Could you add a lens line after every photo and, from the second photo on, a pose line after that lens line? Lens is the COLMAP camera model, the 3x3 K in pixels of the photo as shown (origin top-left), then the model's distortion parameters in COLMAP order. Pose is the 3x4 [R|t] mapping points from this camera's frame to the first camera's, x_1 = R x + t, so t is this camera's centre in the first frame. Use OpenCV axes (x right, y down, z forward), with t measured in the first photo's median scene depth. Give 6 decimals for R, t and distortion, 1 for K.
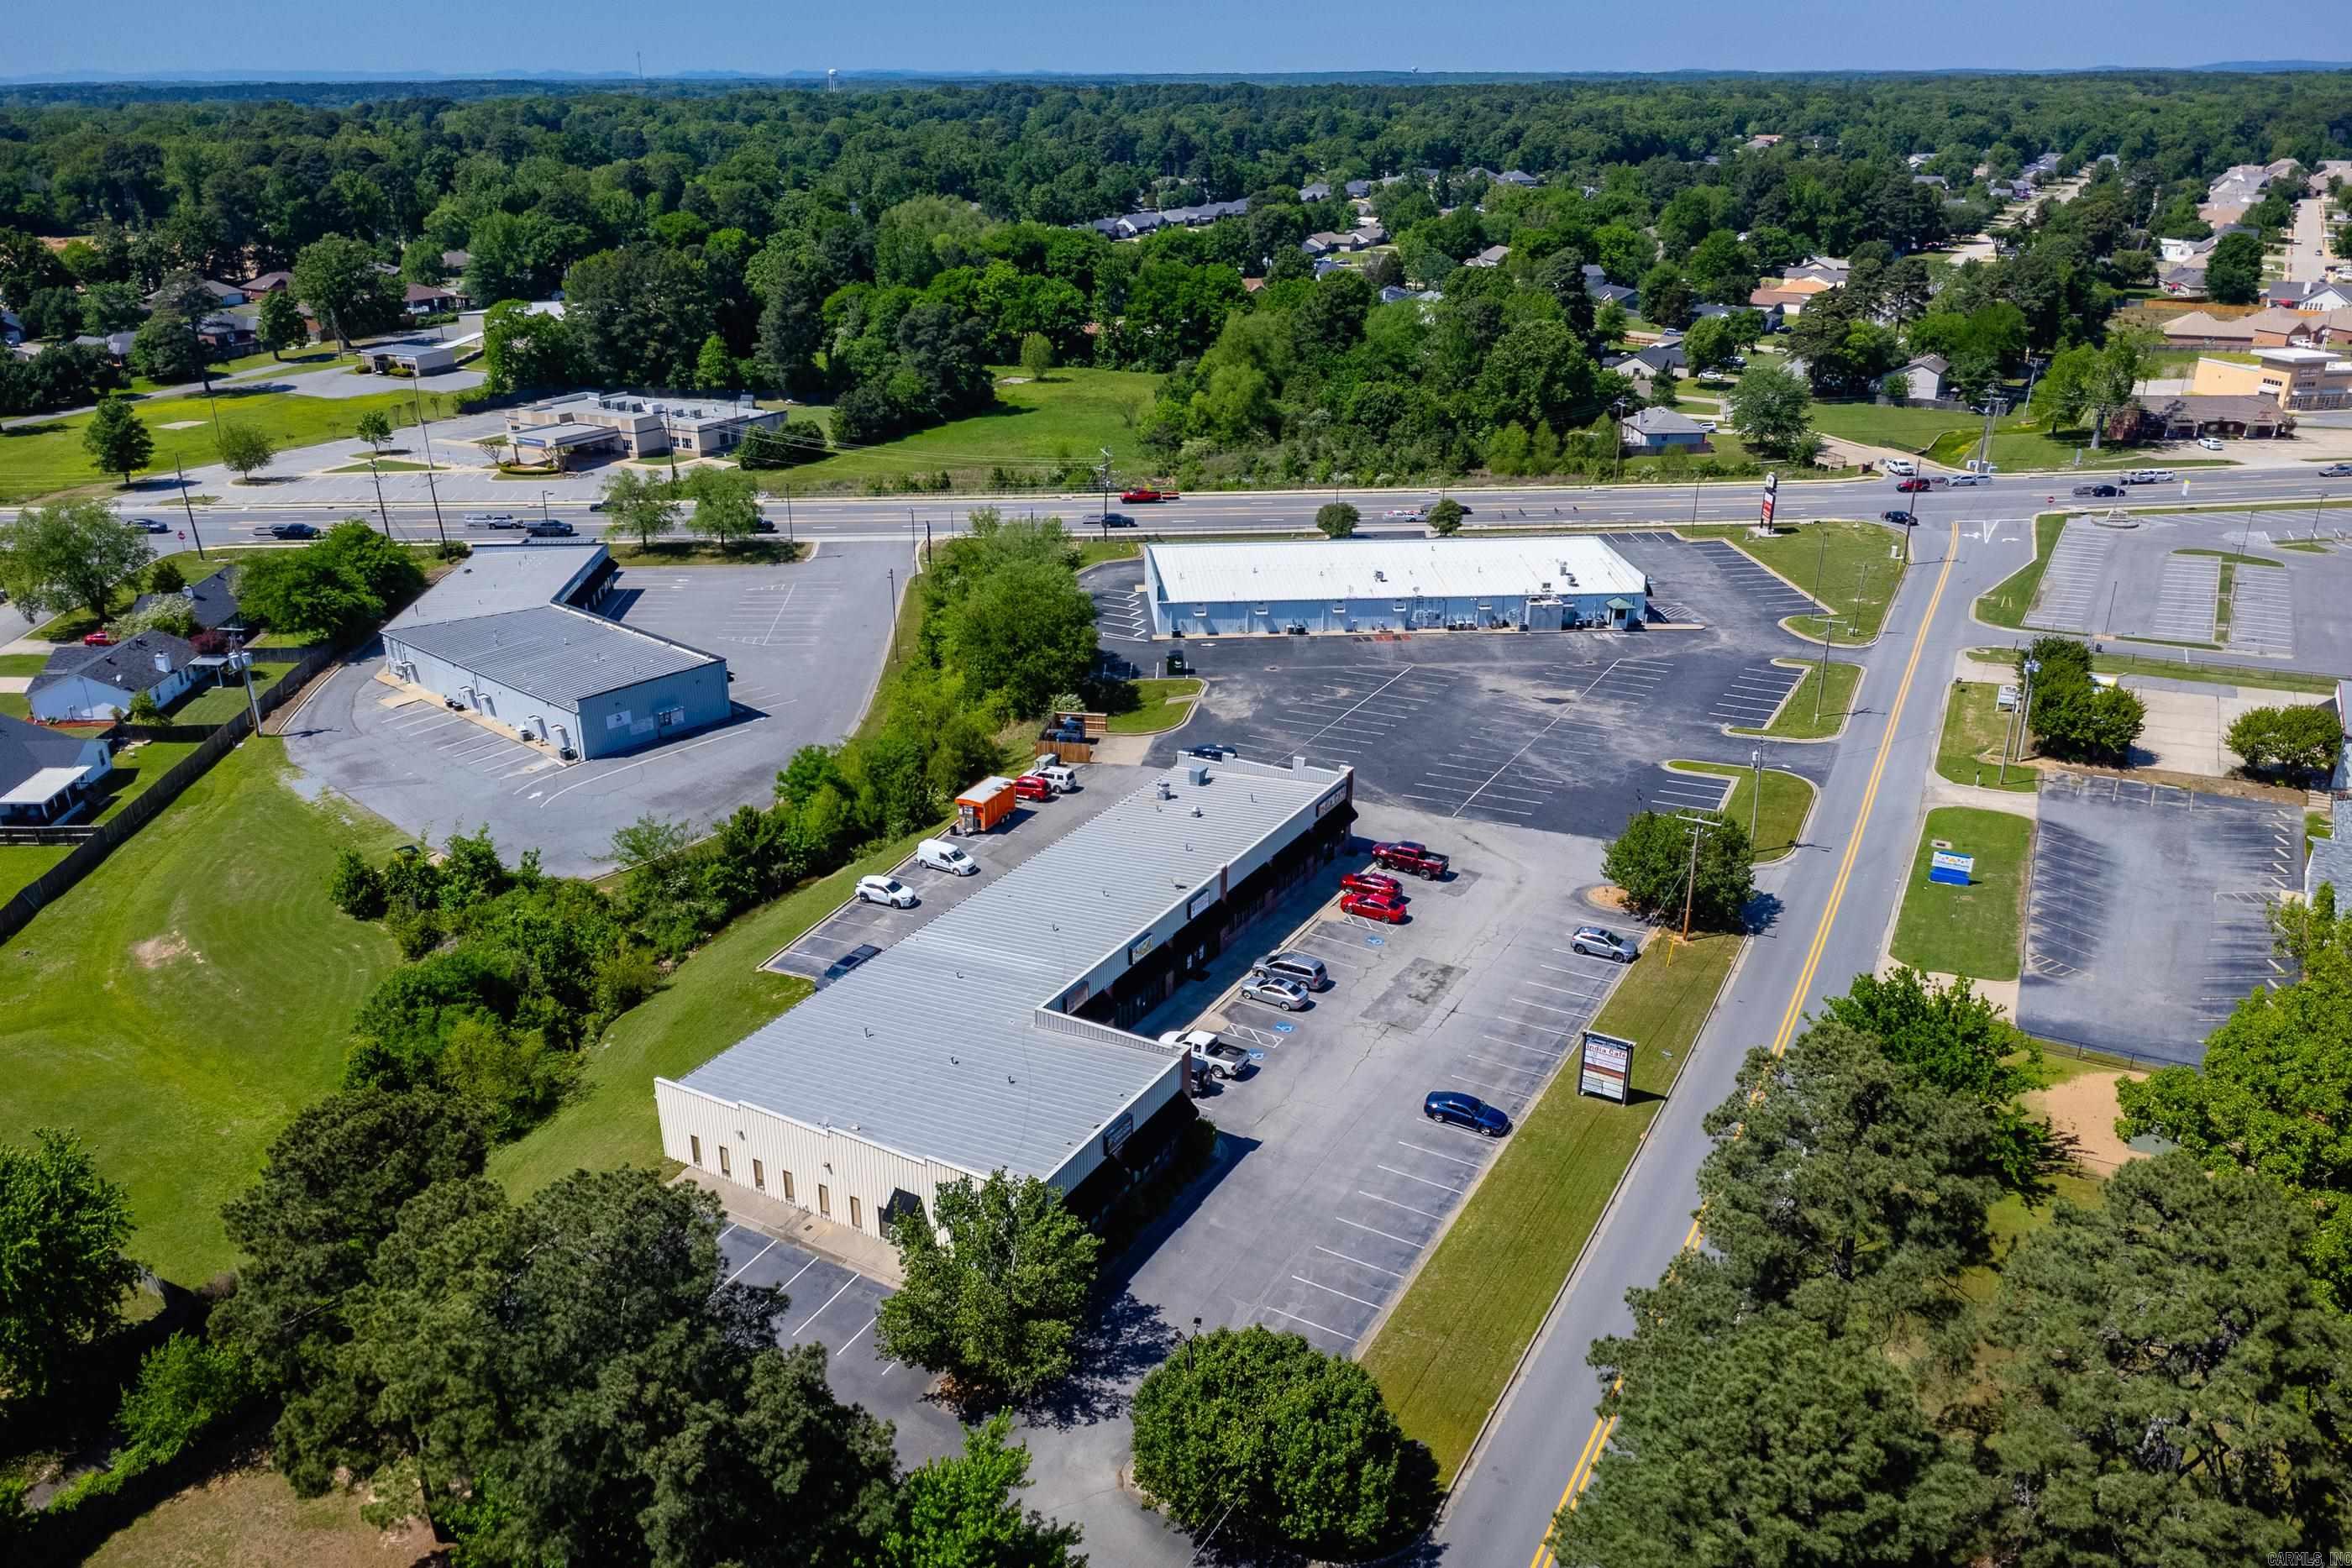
lens RADIAL K [[1724.6, 0, 1164.9], [0, 1724.6, 841.7], [0, 0, 1]] dist [0.005614, -0.003711]
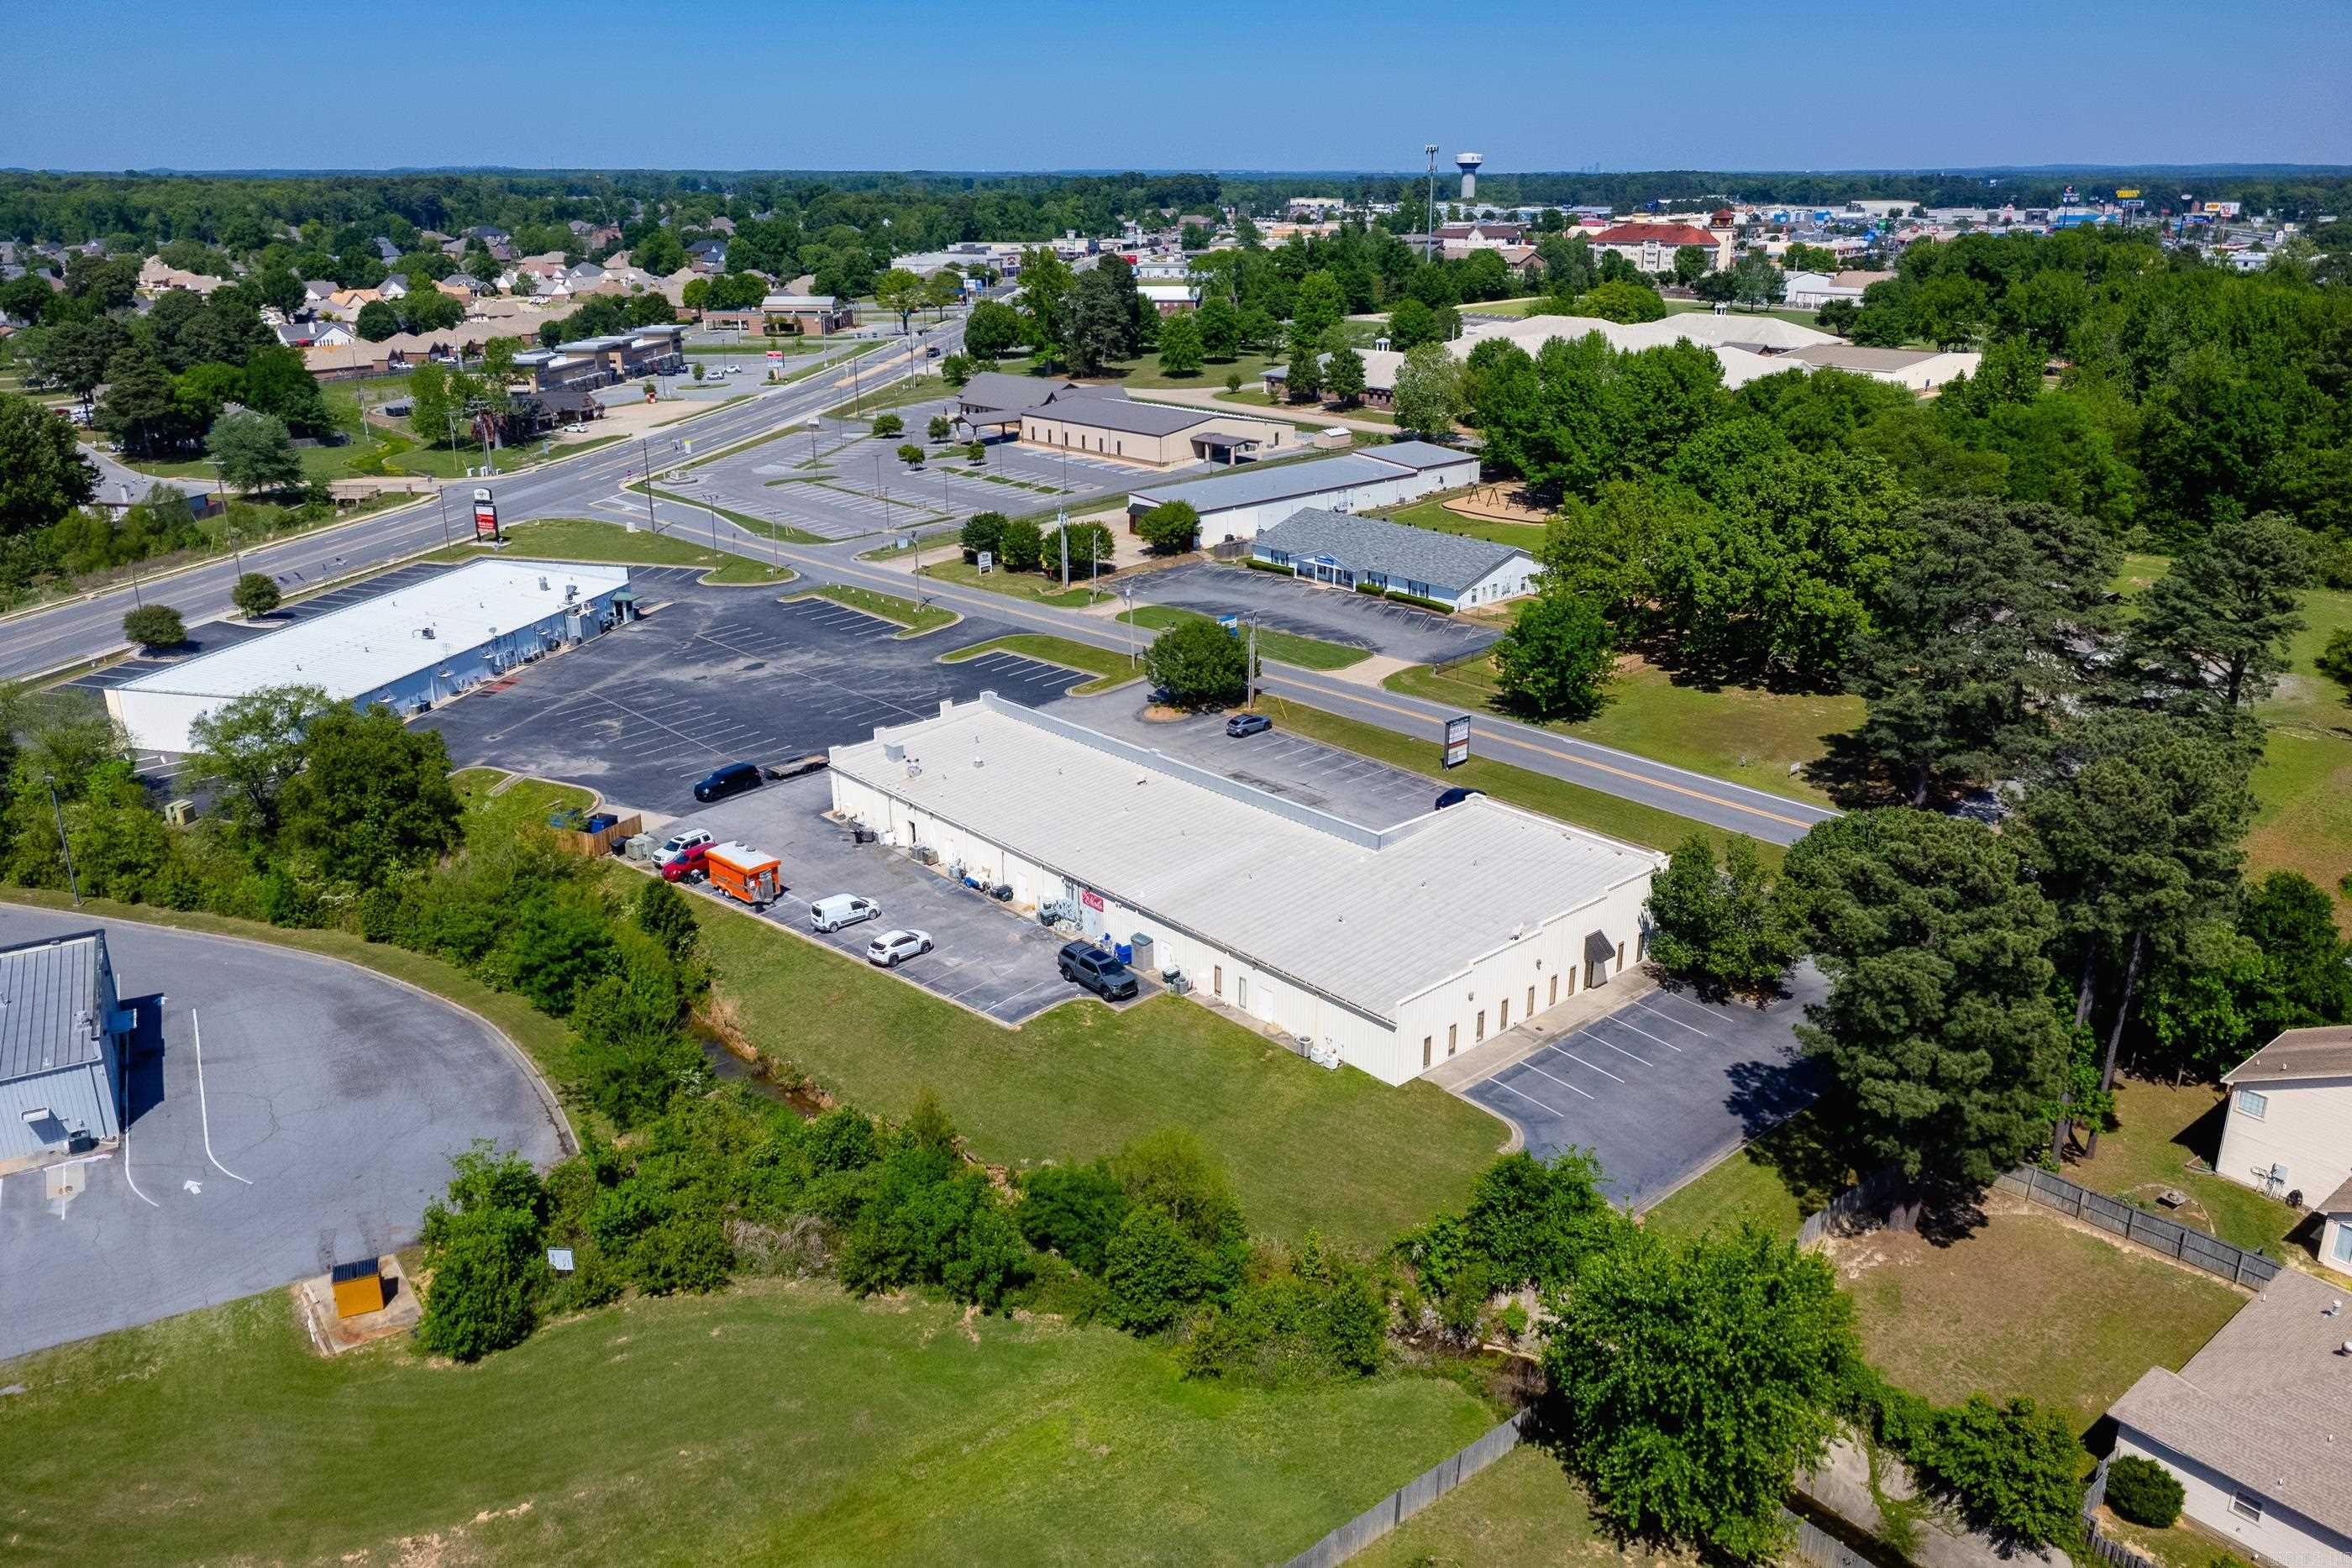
lens RADIAL K [[1714.0, 0, 1176.0], [0, 1714.0, 784.0], [0, 0, 1]] dist [0.005485, 0.003085]
pose [[0.312312, -0.320528, 0.894272, -0.601378], [0.390444, 0.901485, 0.186757, -0.105183], [-0.866034, 0.290837, 0.406692, 0.355174]]
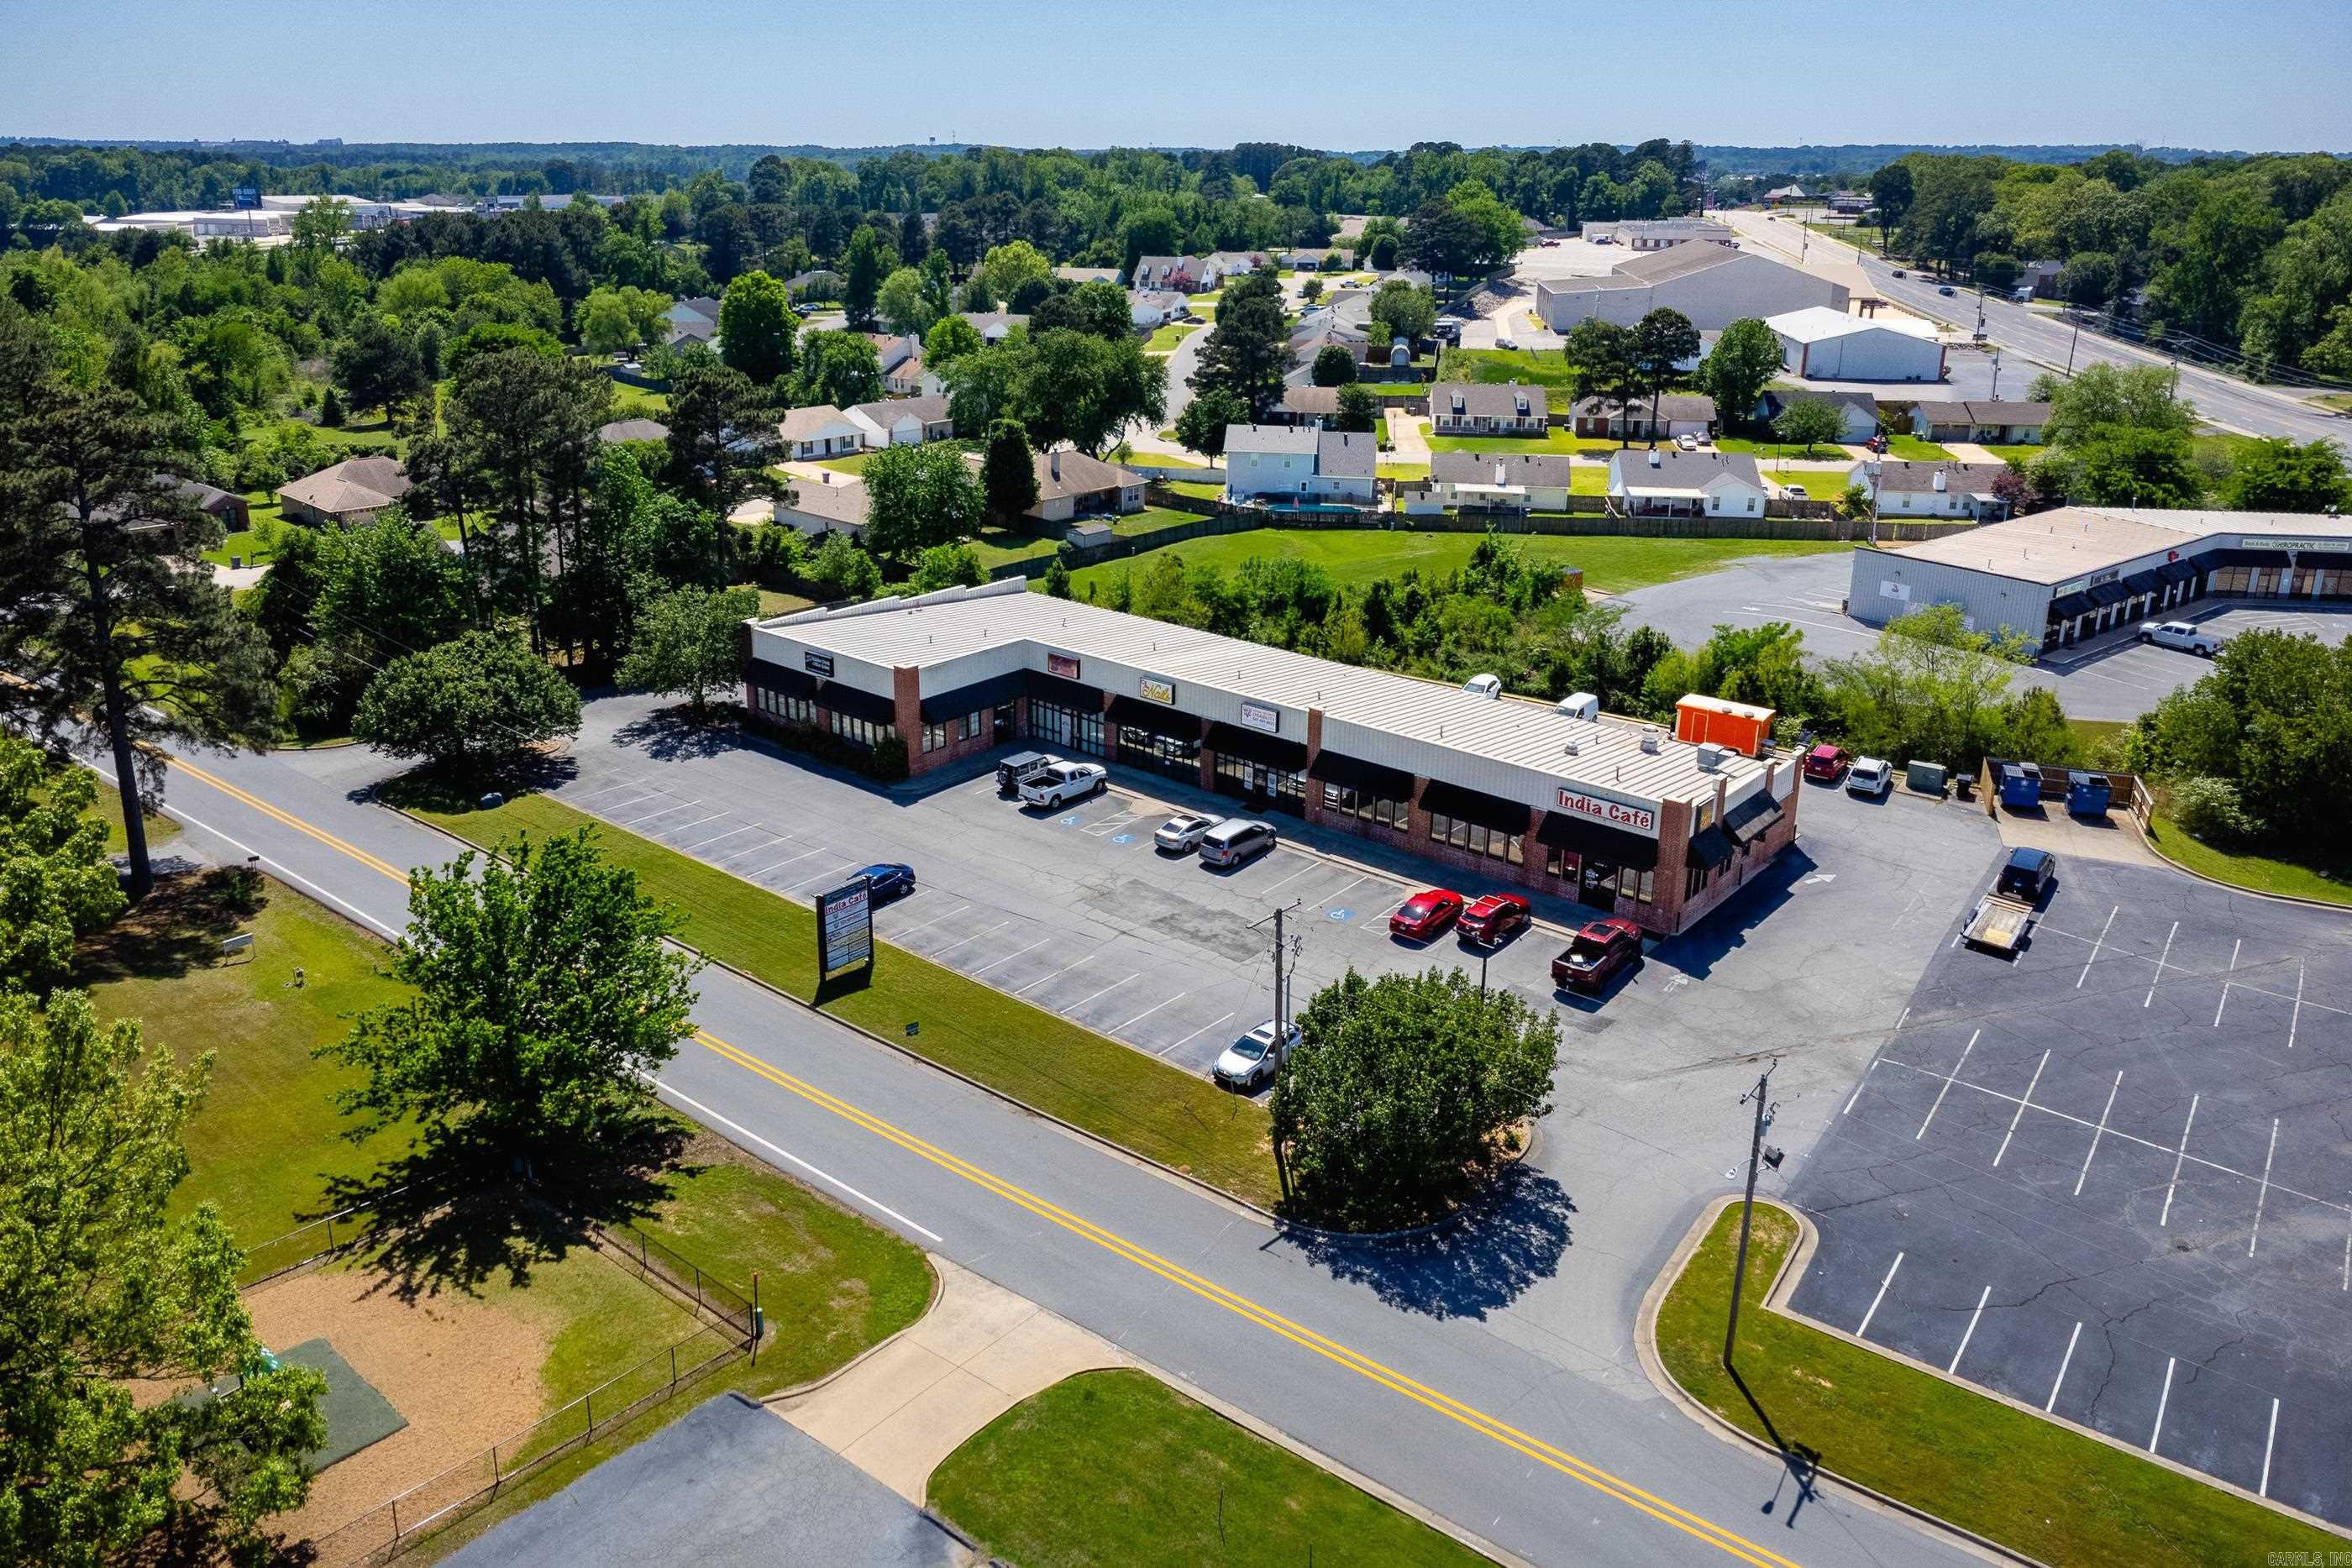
lens RADIAL K [[1705.0, 0, 1158.0], [0, 1705.0, 684.9], [0, 0, 1]] dist [0.006304, -0.002012]
pose [[-0.179207, 0.292900, -0.939199, 0.502917], [-0.404628, 0.848229, 0.341736, -0.150885], [0.896750, 0.441267, -0.033494, 0.611984]]
